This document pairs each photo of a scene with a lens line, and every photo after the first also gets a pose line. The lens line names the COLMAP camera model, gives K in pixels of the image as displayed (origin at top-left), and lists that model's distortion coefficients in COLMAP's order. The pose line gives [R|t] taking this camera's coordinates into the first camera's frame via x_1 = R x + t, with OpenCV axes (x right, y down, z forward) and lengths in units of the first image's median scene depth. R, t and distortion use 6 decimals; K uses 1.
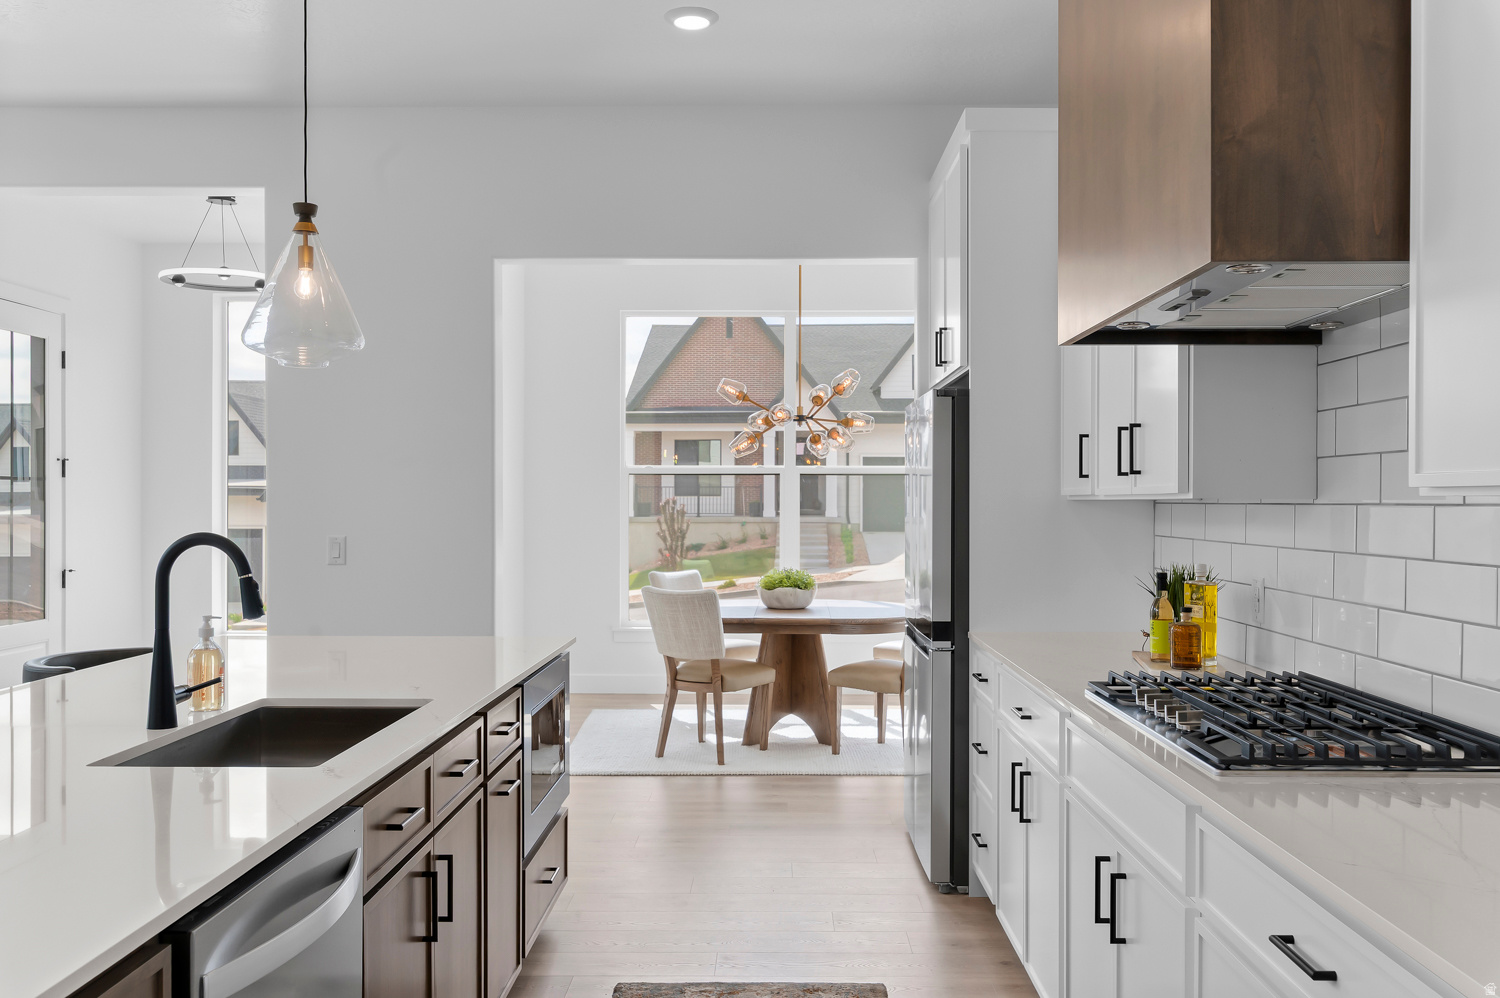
lens RADIAL K [[1249.4, 0, 754.4], [0, 1249.4, 505.4], [0, 0, 1]] dist [-0.028451, 0.011906]
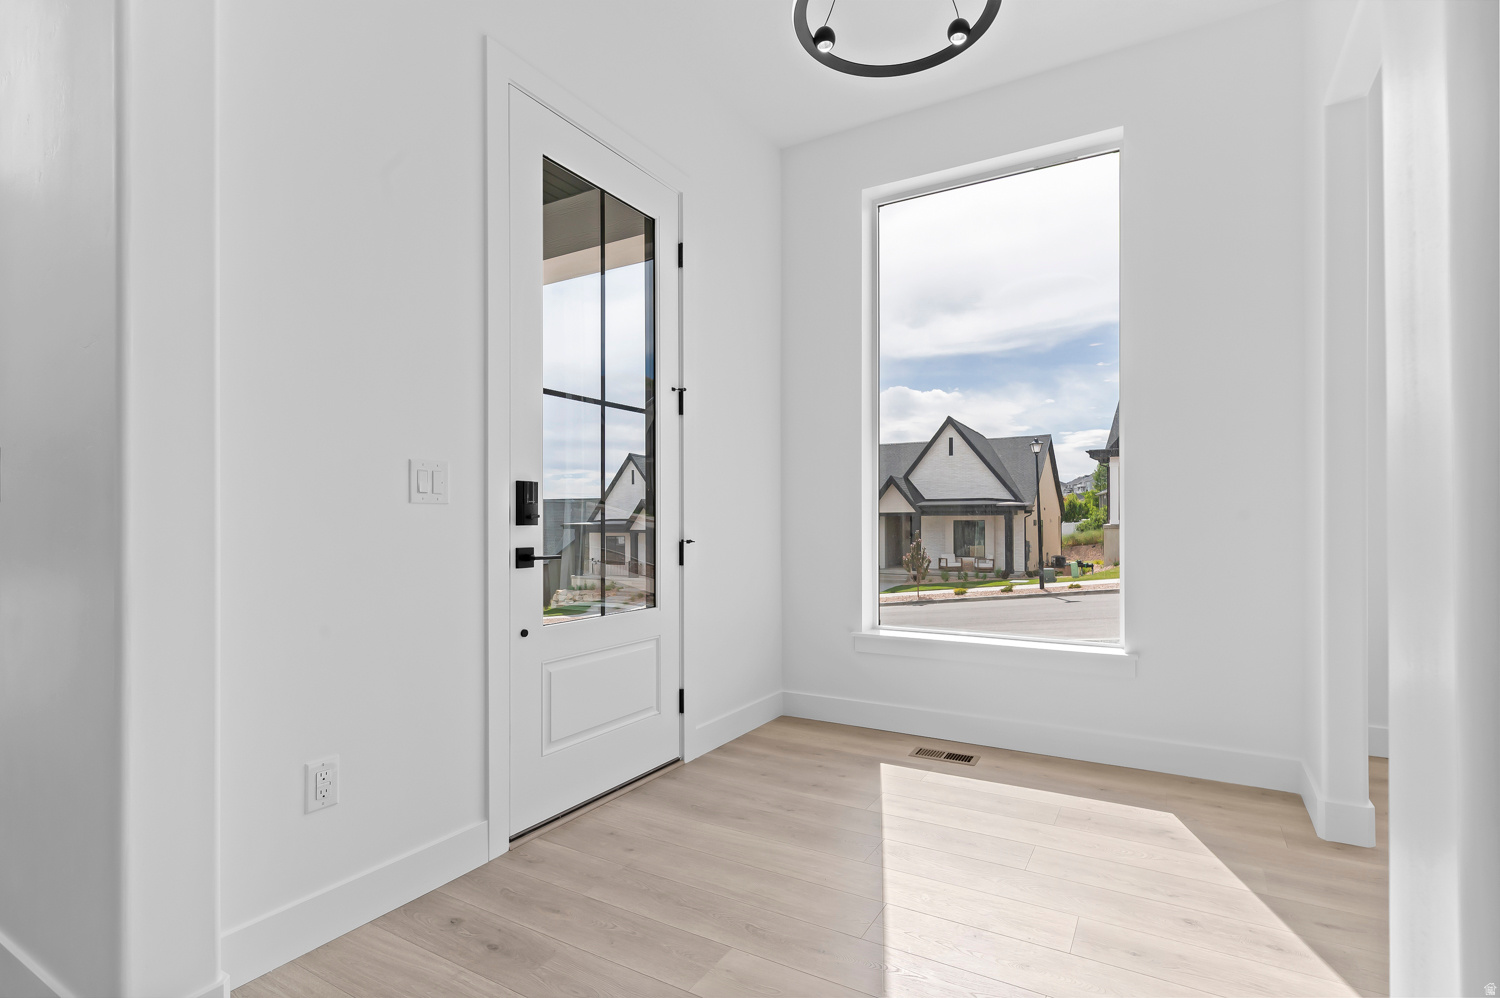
lens RADIAL K [[724.3, 0, 775.2], [0, 724.3, 515.3], [0, 0, 1]] dist [0.000376, 0.000320]
pose [[0.880410, -0.006787, -0.474165, -0.069056], [0.001598, 0.999934, -0.011345, 0.009590], [0.474211, 0.009231, 0.880363, 0.147082]]
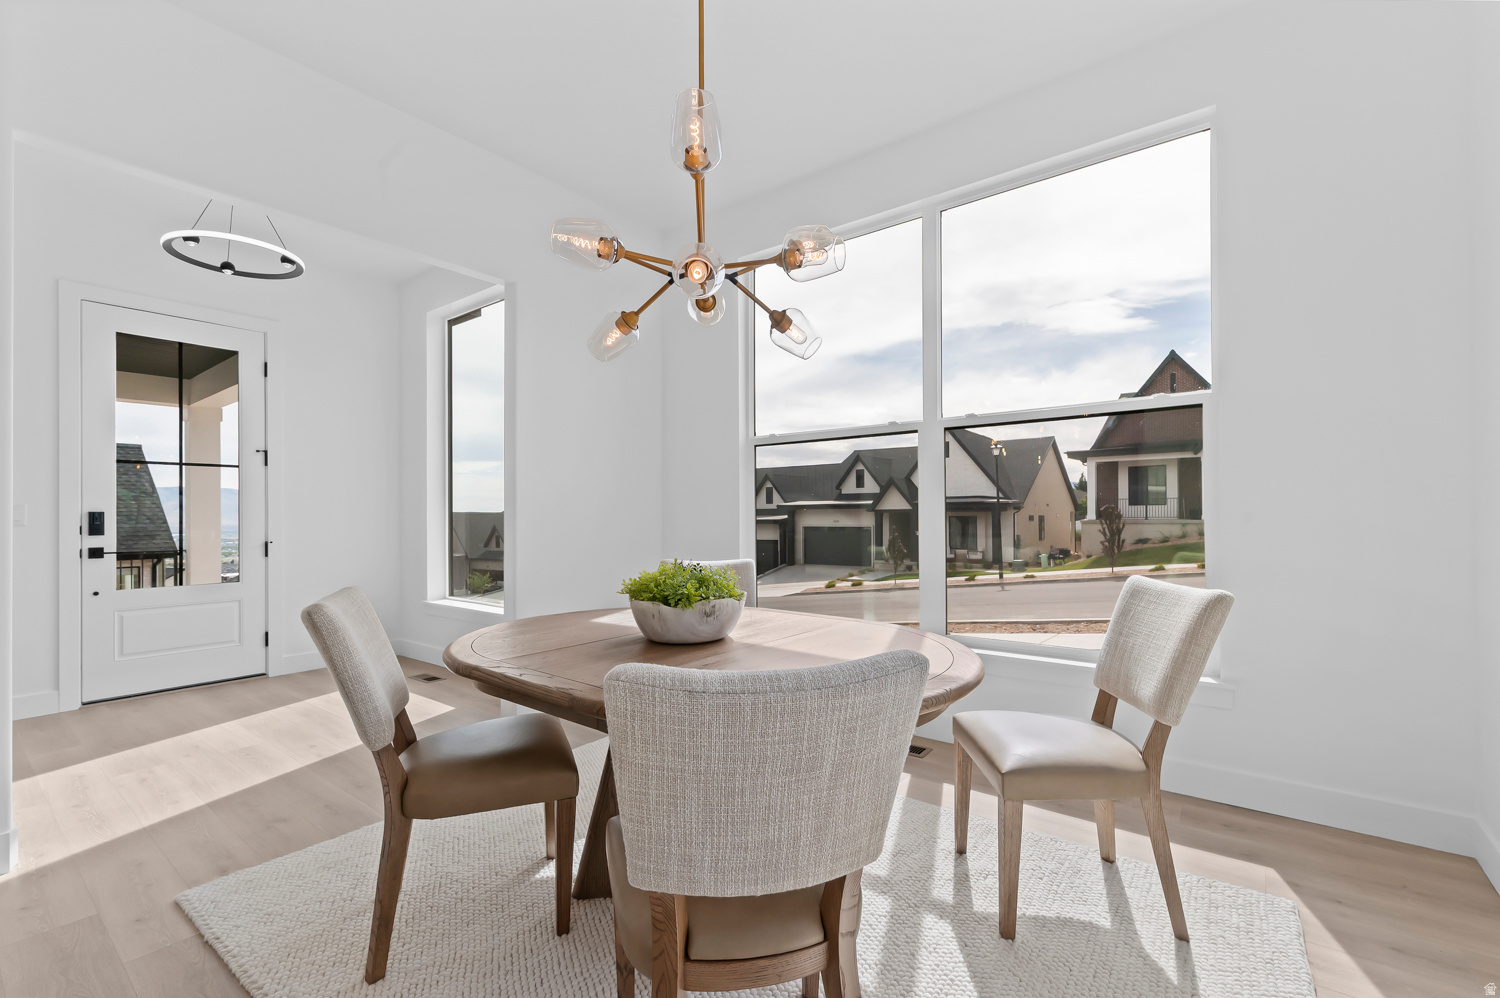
lens RADIAL K [[646.6, 0, 757.8], [0, 646.6, 508.2], [0, 0, 1]] dist [0.001492, -0.000511]
pose [[0.804390, -0.012366, -0.593973, 0.047373], [0.004050, 0.999874, -0.015332, 0.006985], [0.594088, 0.009928, 0.804339, 0.176116]]
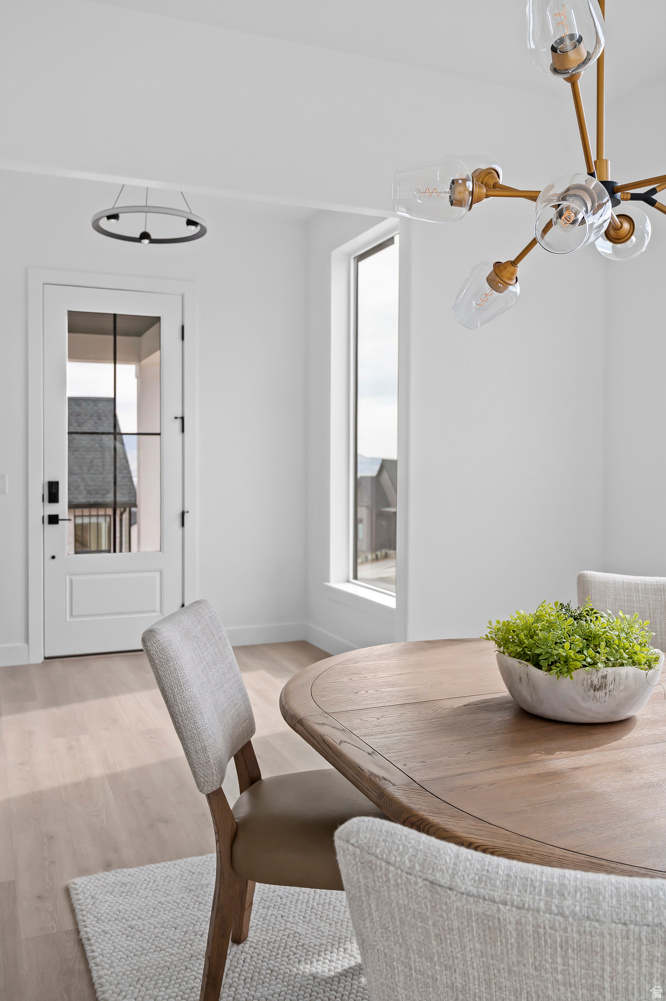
lens RADIAL K [[833.8, 0, 330.8], [0, 833.8, 464.5], [0, 0, 1]] dist [-0.028451, 0.011906]
pose [[0.405929, 0.002825, -0.913900, 0.050560], [-0.007280, 0.999973, -0.000142, 0.001558], [0.913876, 0.006711, 0.405938, 0.183290]]
